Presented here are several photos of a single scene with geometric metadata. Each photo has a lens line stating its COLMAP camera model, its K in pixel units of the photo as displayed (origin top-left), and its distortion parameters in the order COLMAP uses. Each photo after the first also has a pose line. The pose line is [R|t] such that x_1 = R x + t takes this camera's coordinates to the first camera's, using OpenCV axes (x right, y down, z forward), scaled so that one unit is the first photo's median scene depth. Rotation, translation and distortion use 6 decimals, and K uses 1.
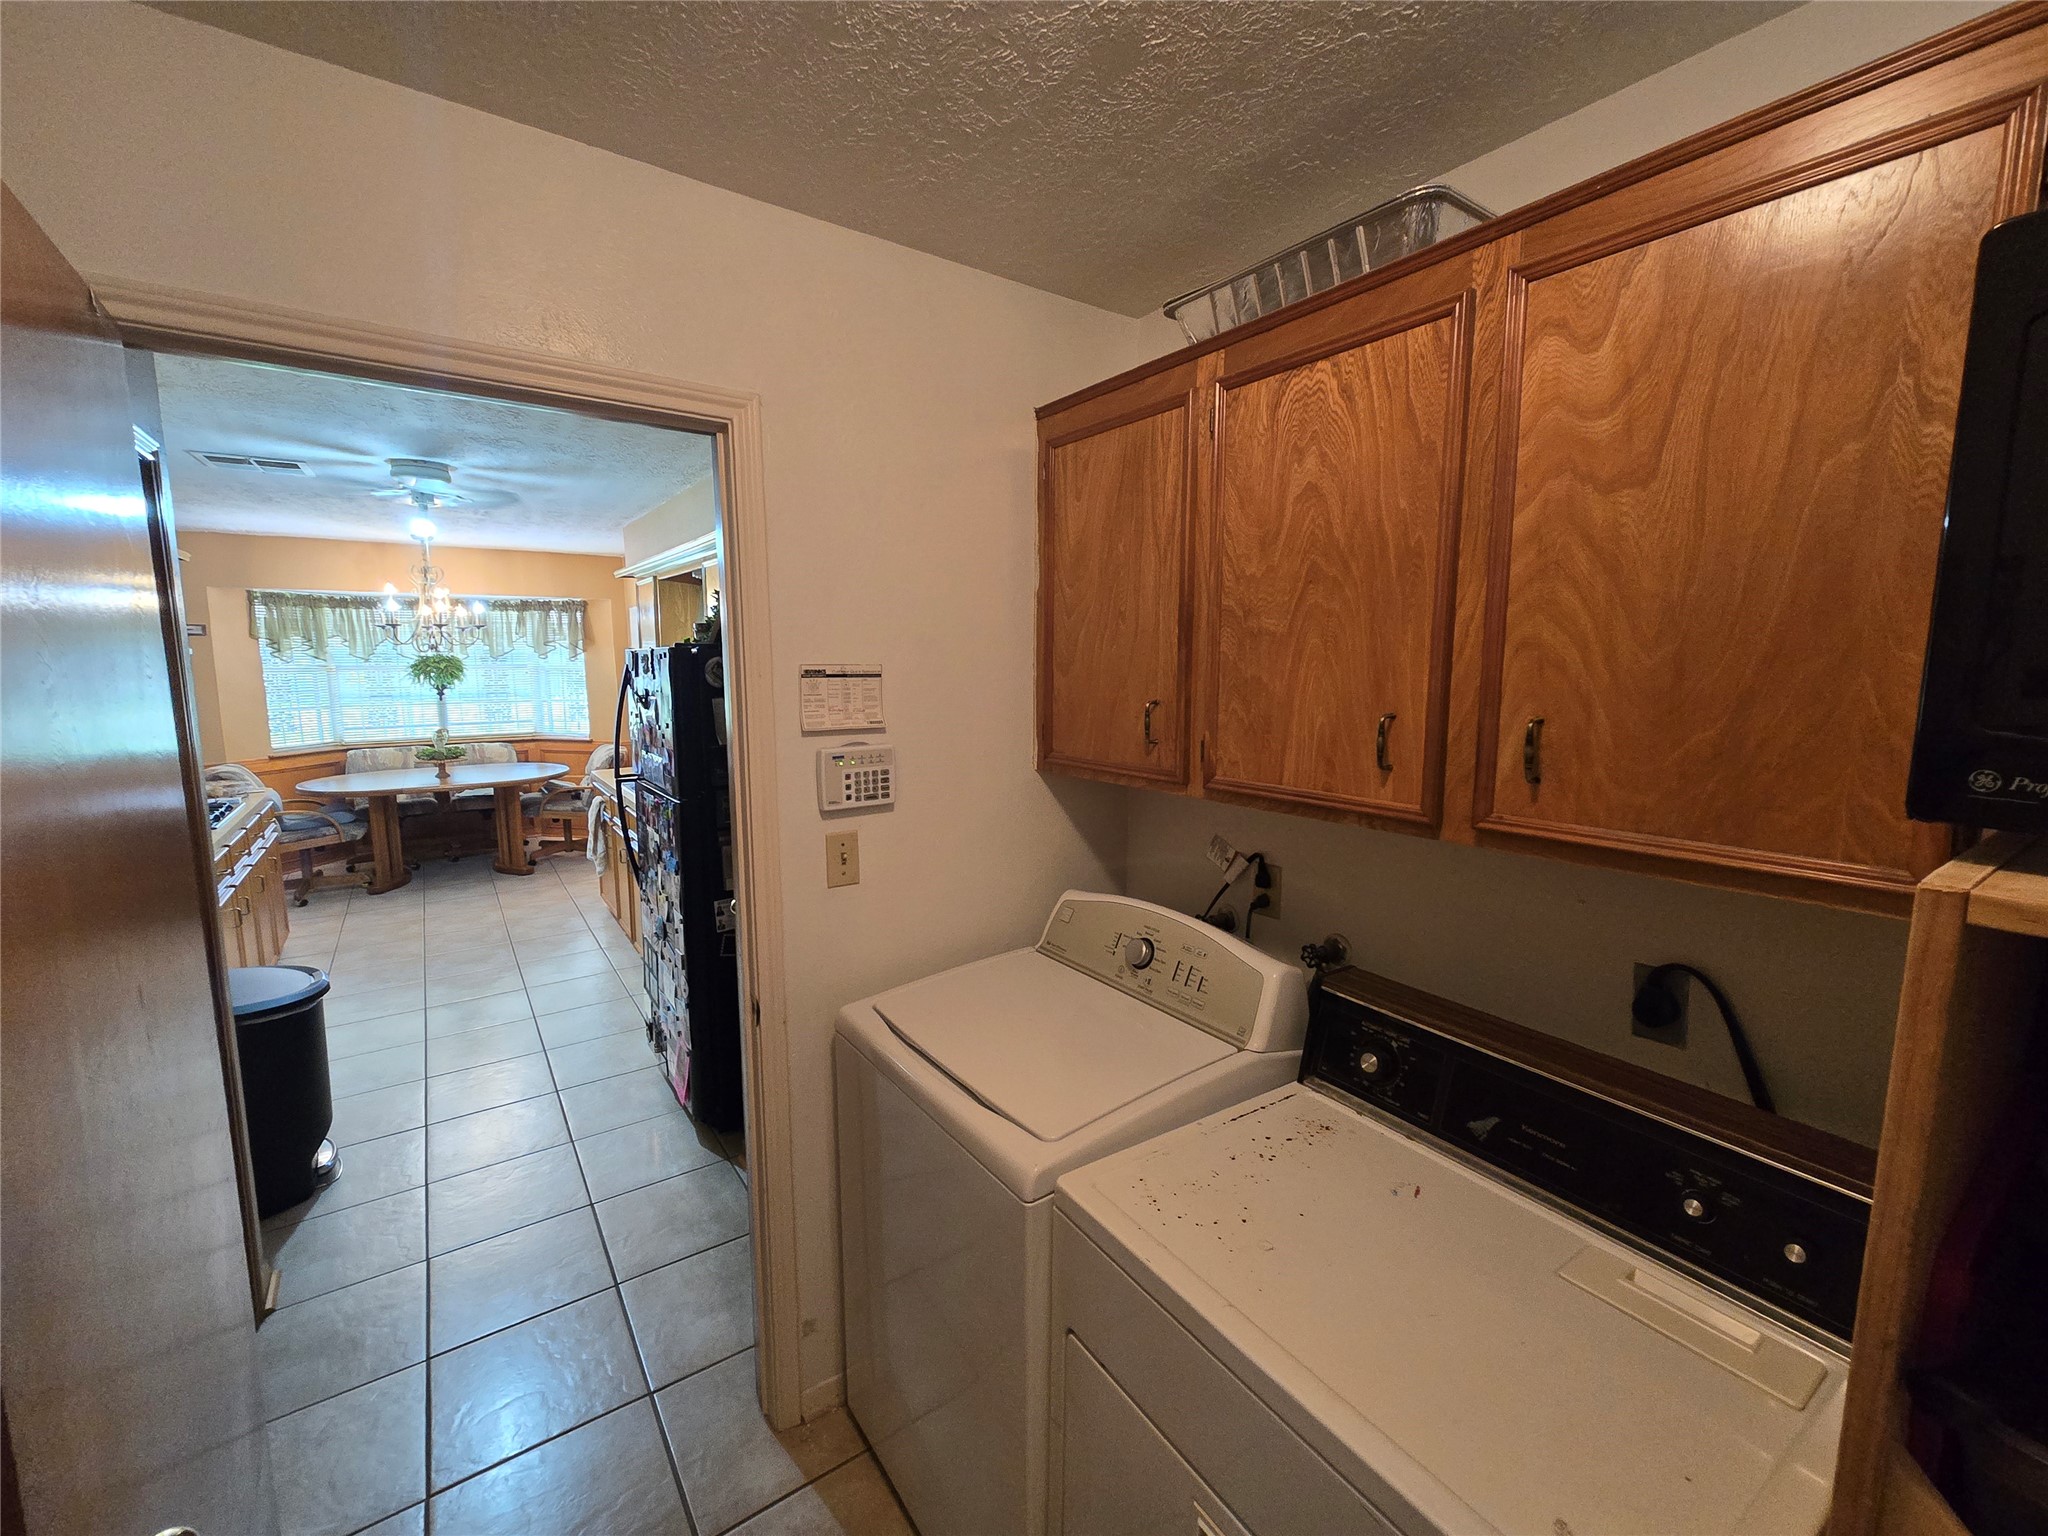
lens RADIAL K [[846.3, 0, 1020.9], [0, 846.3, 765.1], [0, 0, 1]] dist [0.001379, 0.001362]
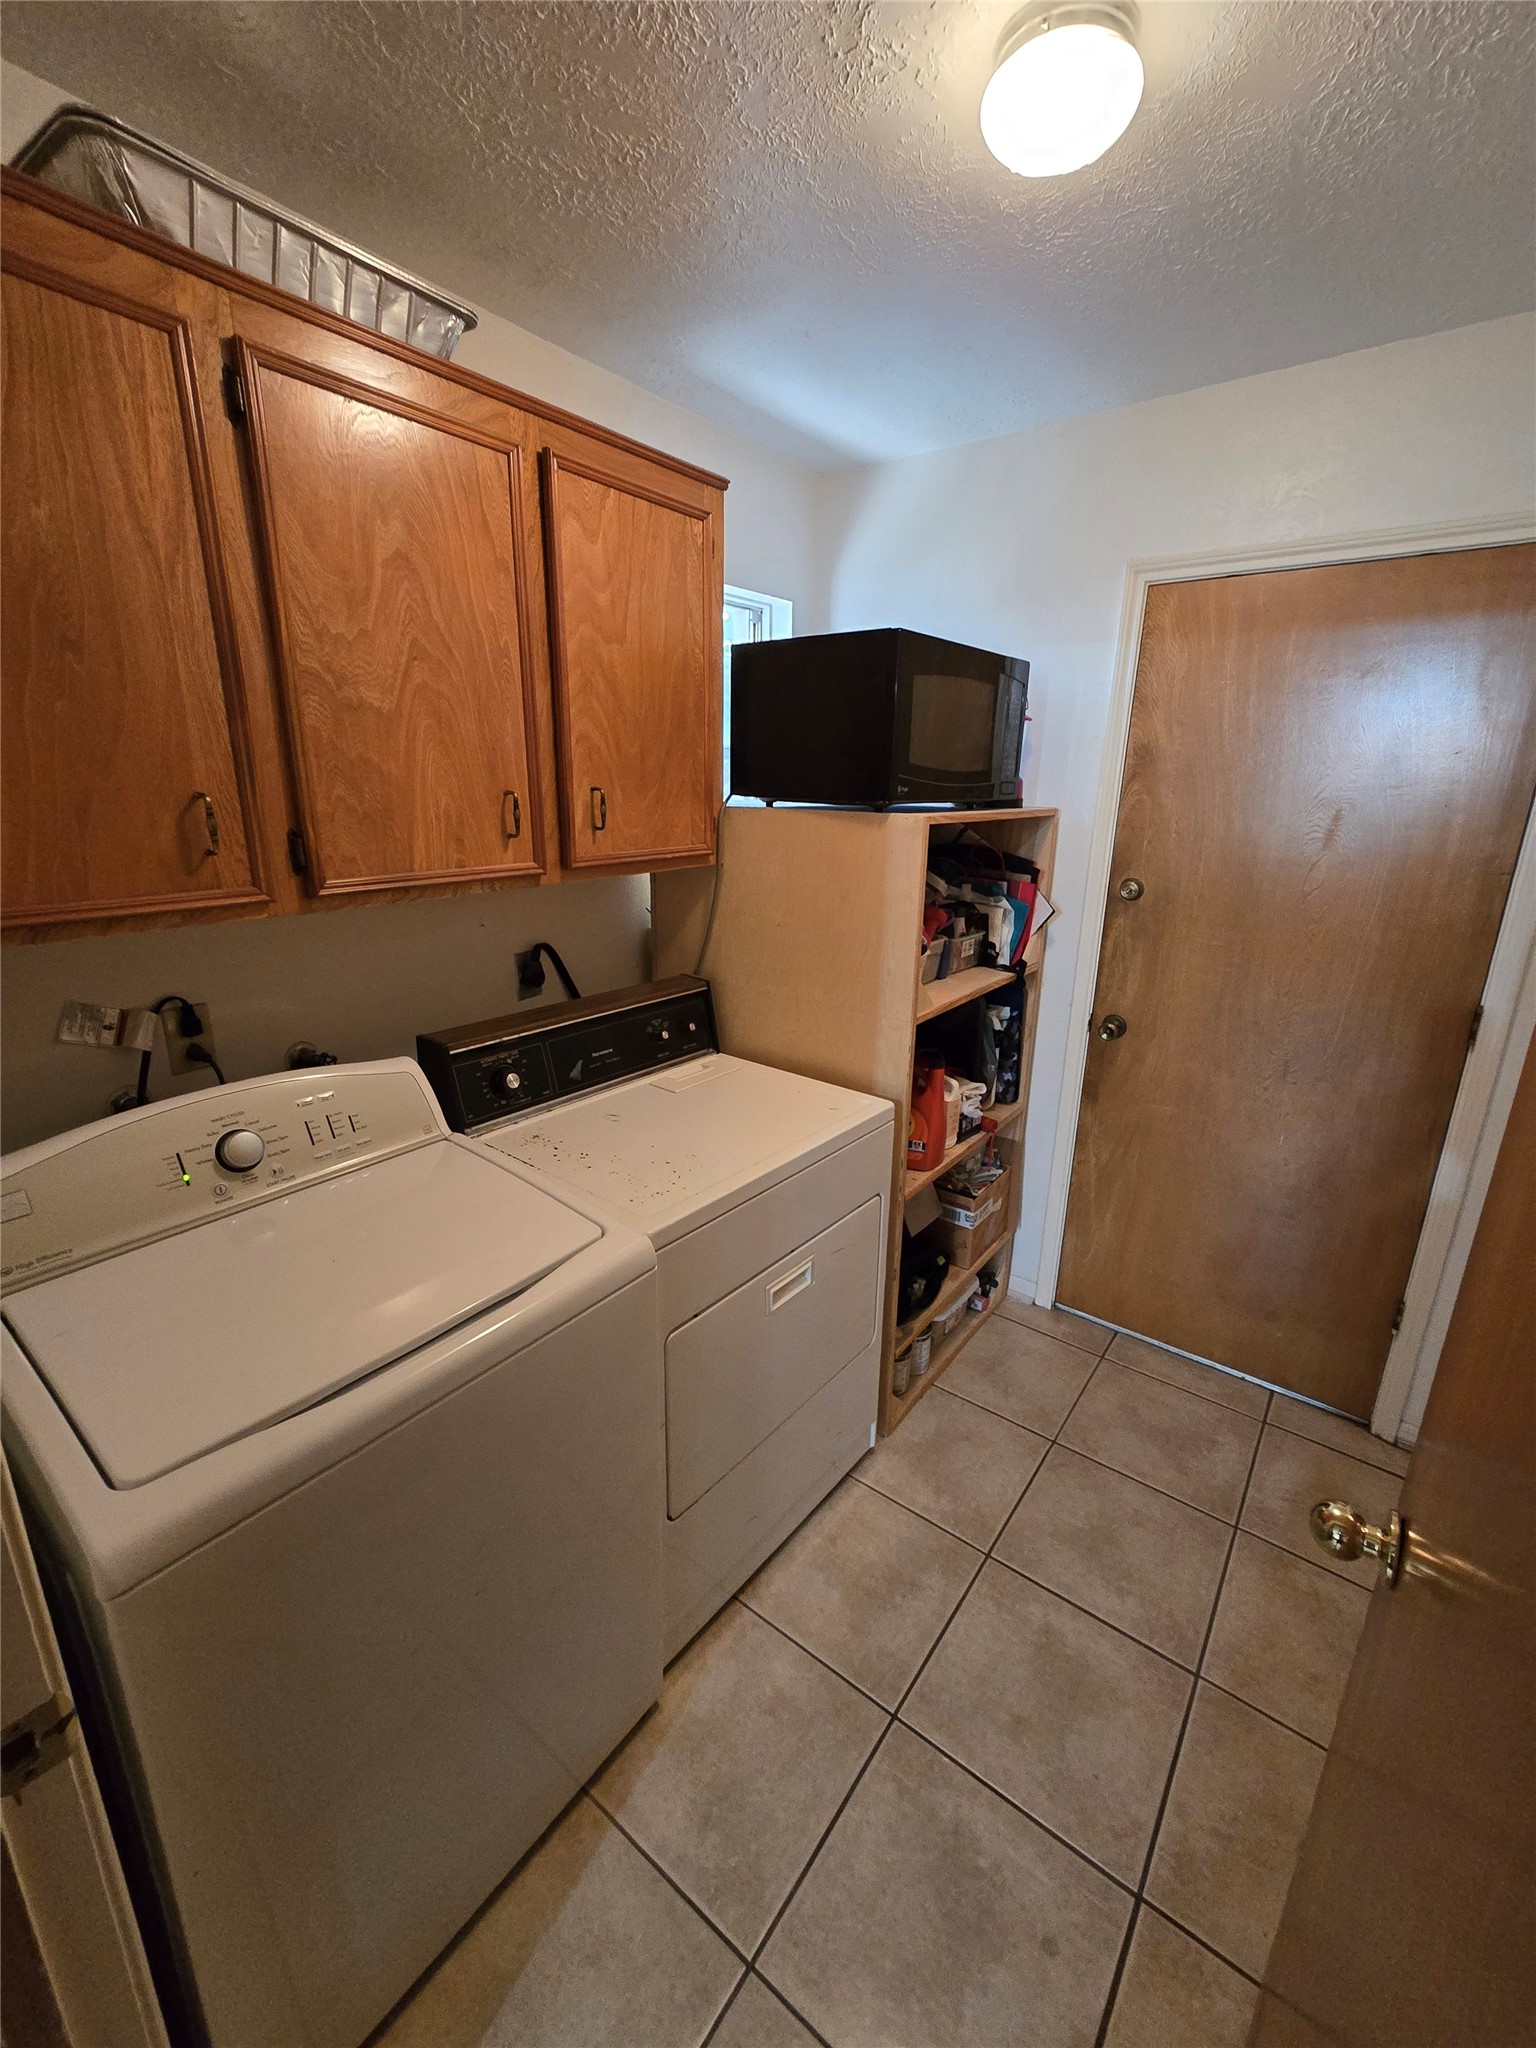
lens RADIAL K [[846.3, 0, 773.5], [0, 846.3, 1012.6], [0, 0, 1]] dist [0.001379, 0.001362]
pose [[-0.308095, -0.264450, 0.913862, -0.817528], [0.099836, 0.946298, 0.307494, -0.087836], [-0.946103, 0.185973, -0.265148, 0.951641]]
